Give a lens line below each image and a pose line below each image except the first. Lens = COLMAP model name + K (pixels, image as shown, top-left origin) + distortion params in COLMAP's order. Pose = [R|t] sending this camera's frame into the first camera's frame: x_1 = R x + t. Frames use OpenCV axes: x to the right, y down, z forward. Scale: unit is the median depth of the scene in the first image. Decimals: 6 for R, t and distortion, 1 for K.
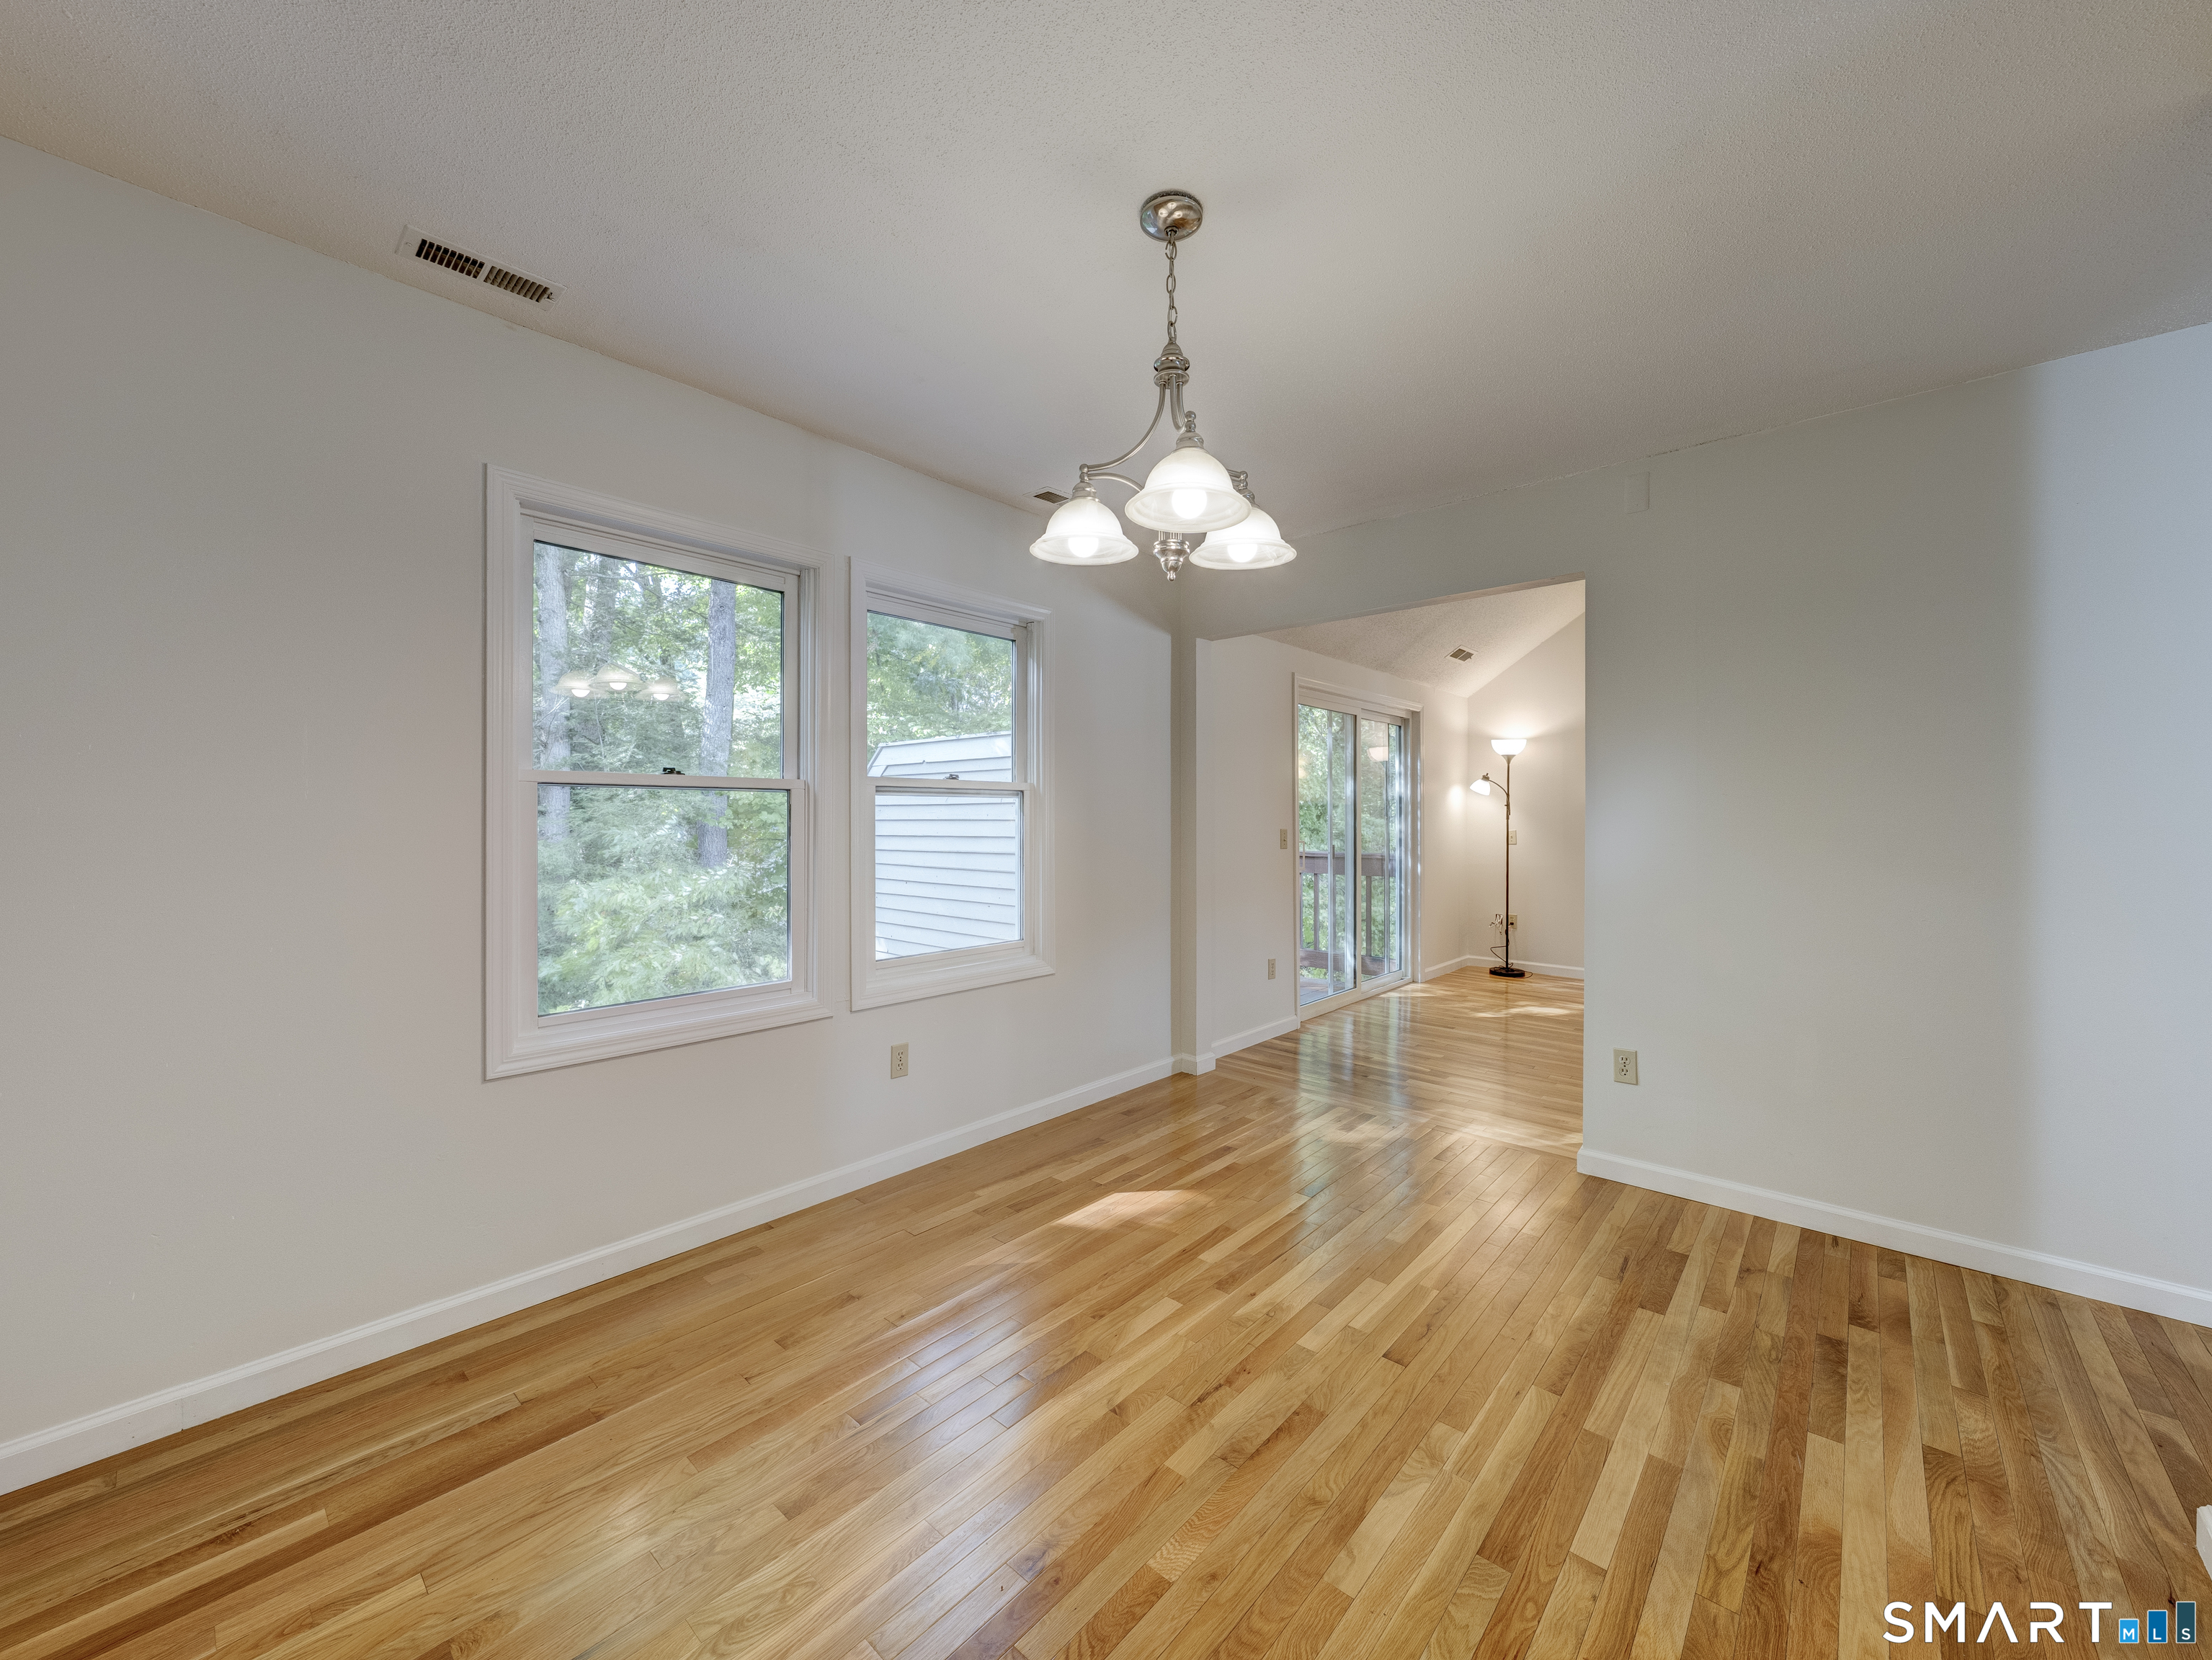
lens RADIAL K [[870.2, 0, 1079.8], [0, 870.2, 818.9], [0, 0, 1]] dist [-0.008362, 0.000386]
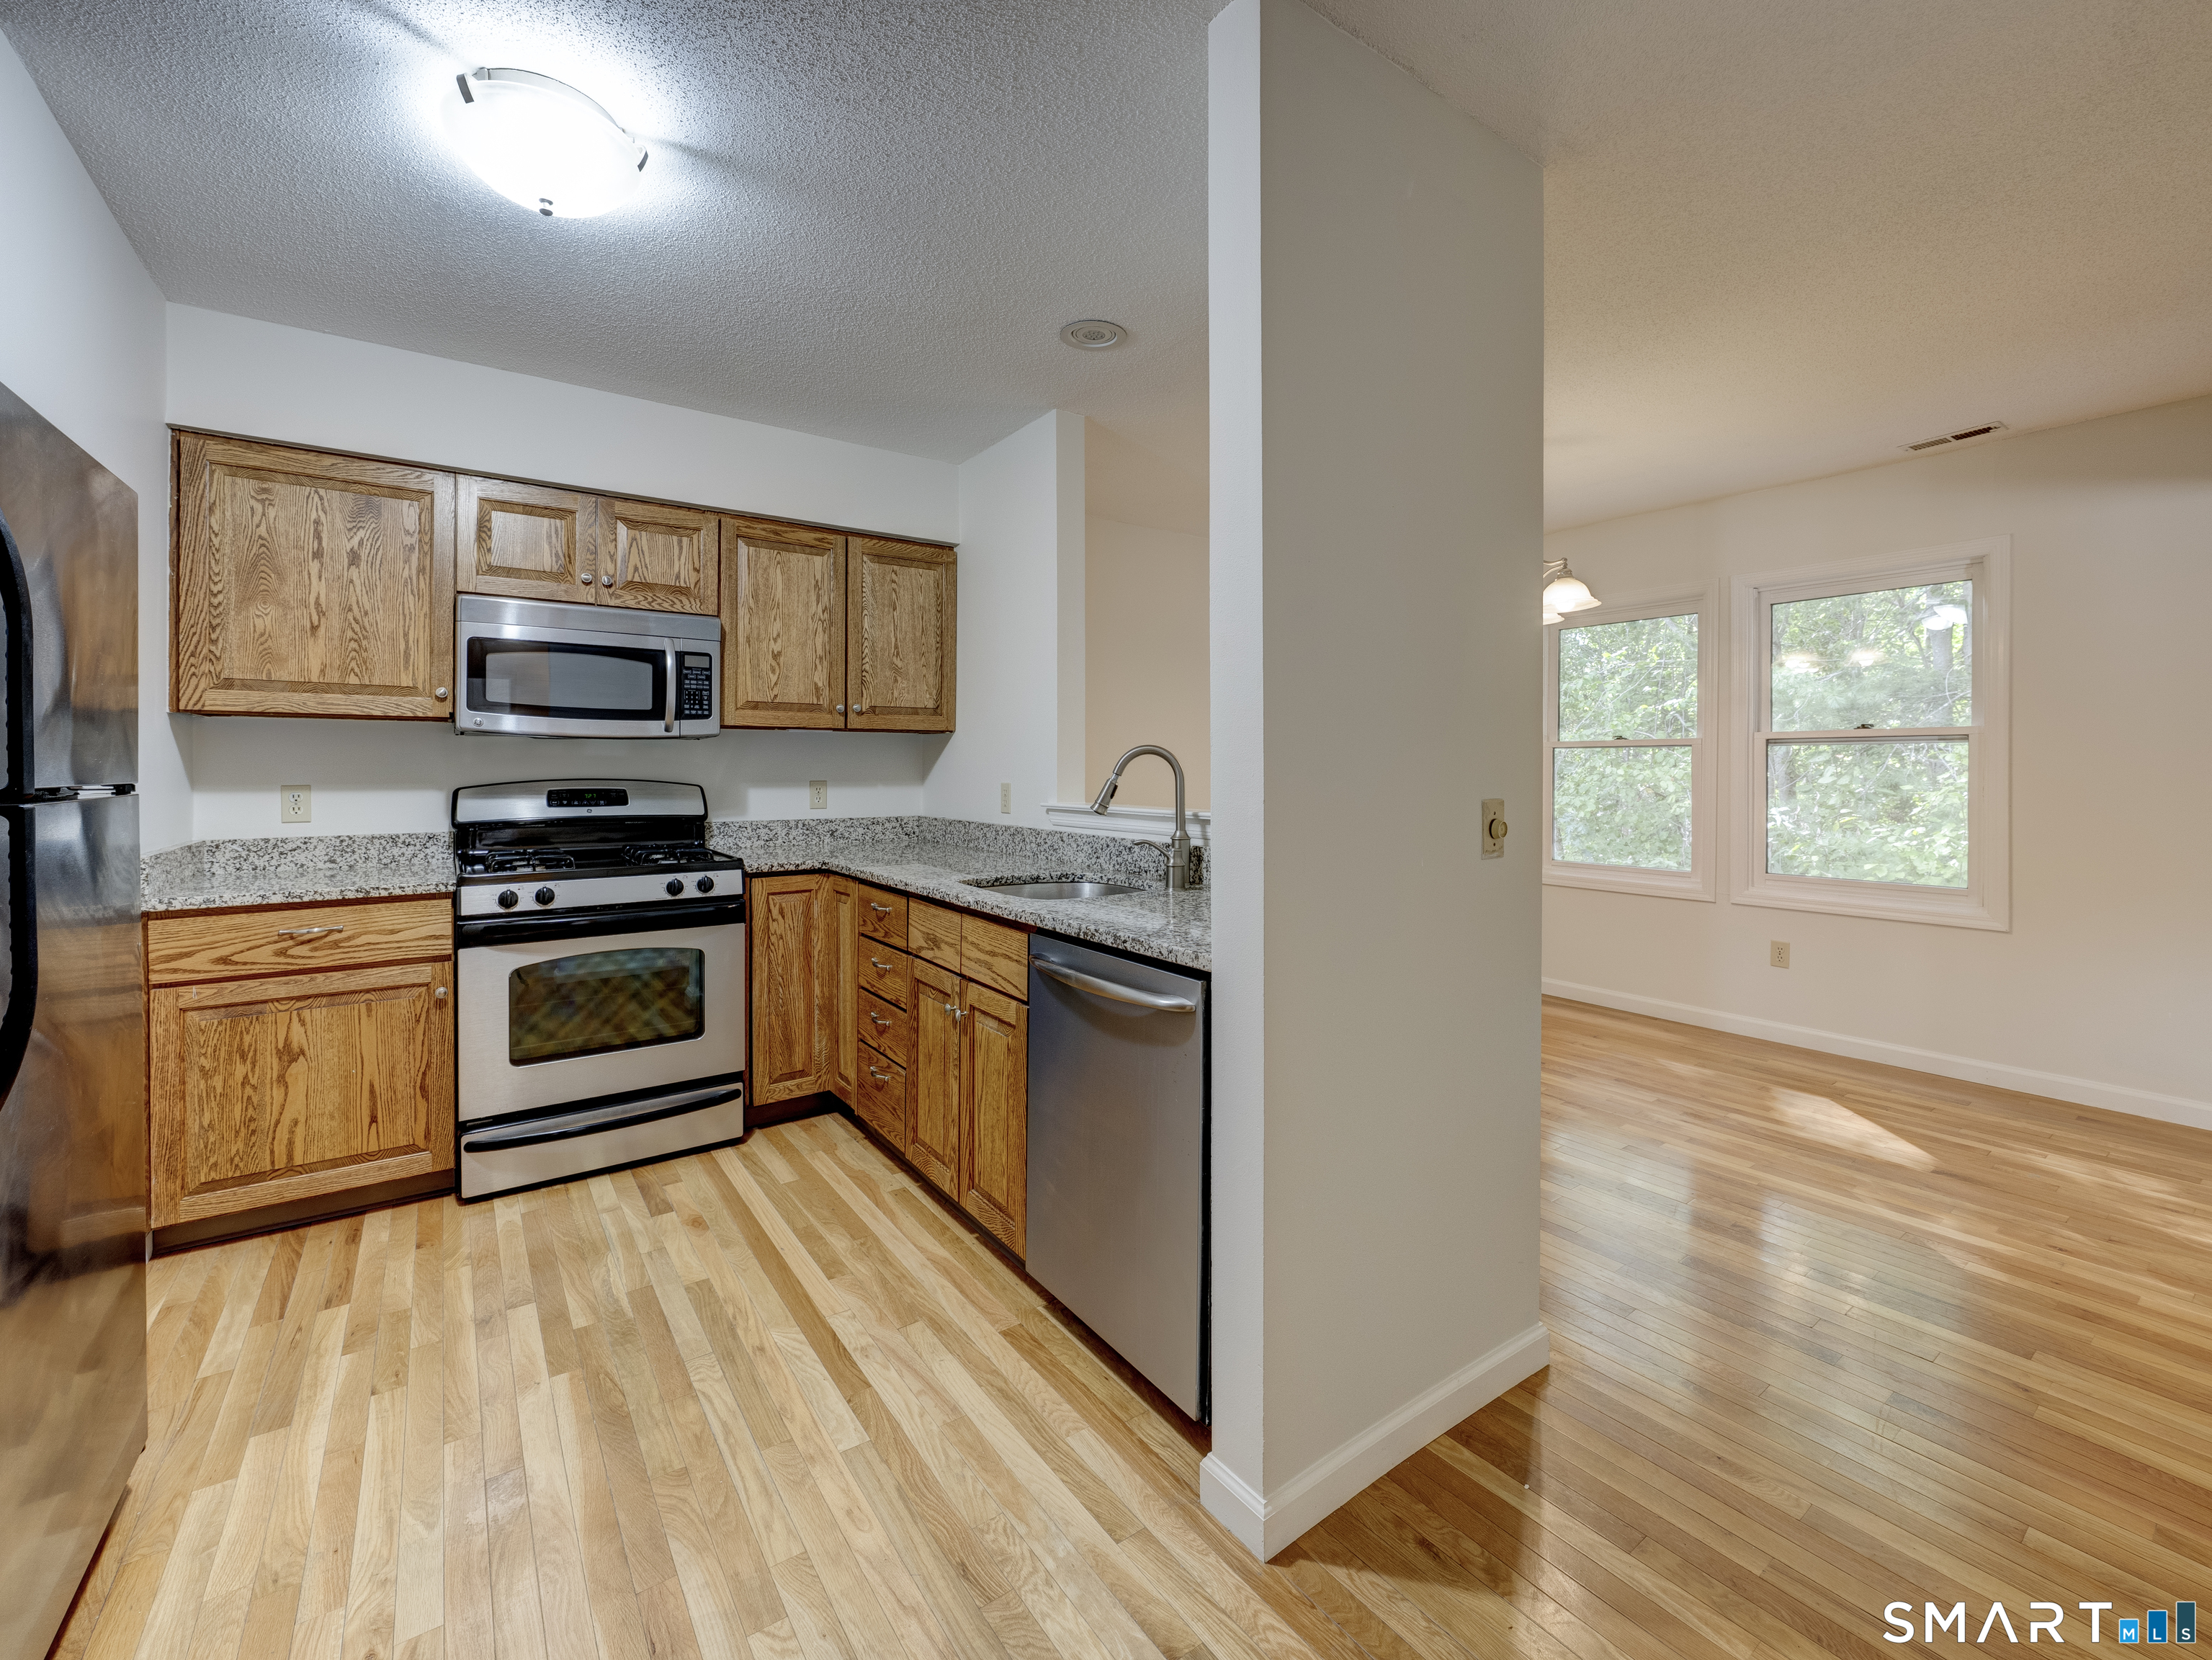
lens RADIAL K [[946.3, 0, 1118.3], [0, 946.3, 773.4], [0, 0, 1]] dist [-0.006275, -0.000092]
pose [[-0.206012, 0.003378, -0.978544, 1.890662], [-0.001154, 0.999993, 0.003695, 0.013675], [0.978549, 0.001890, -0.206006, 0.475773]]
